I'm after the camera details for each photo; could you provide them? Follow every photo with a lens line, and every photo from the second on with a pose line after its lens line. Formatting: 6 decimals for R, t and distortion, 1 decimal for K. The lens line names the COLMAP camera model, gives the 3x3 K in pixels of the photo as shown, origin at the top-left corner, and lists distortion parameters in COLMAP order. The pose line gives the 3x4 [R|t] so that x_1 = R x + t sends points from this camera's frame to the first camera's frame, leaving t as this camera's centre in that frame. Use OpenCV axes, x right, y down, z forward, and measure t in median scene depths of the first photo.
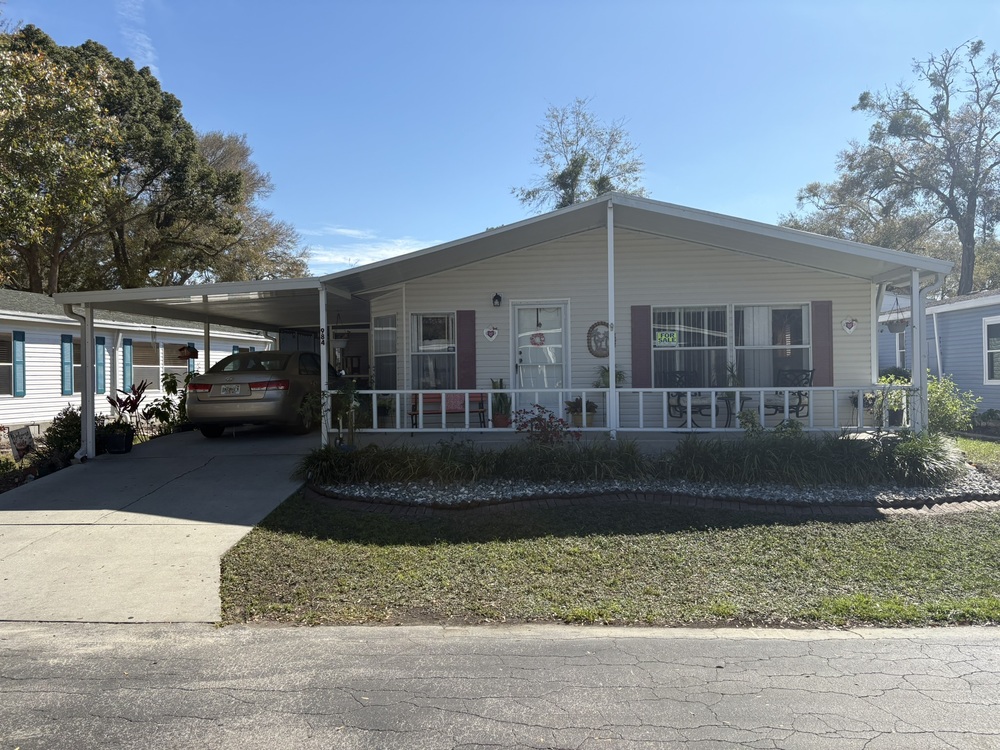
lens RADIAL K [[755.6, 0, 500.0], [0, 755.6, 375.0], [0, 0, 1]] dist [0.040969, -0.005628]
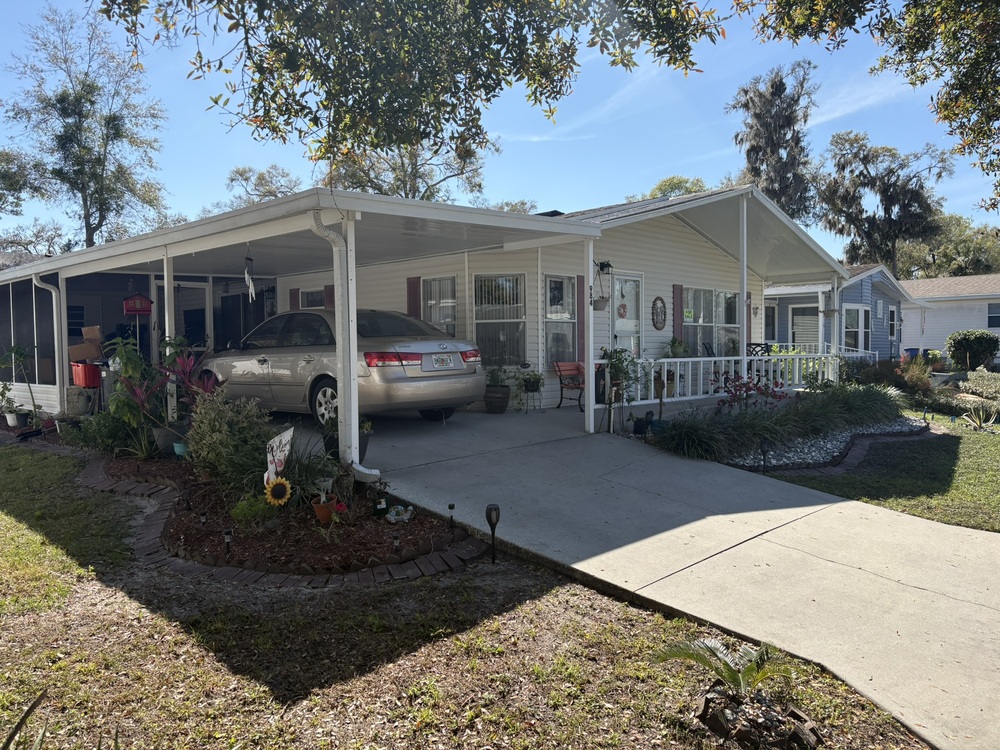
lens RADIAL K [[755.6, 0, 500.0], [0, 755.6, 375.0], [0, 0, 1]] dist [0.040969, -0.005628]
pose [[0.626210, -0.019316, 0.779415, -0.847208], [0.003545, 0.999753, 0.021929, 0.016488], [-0.779646, -0.010969, 0.626124, 0.494325]]
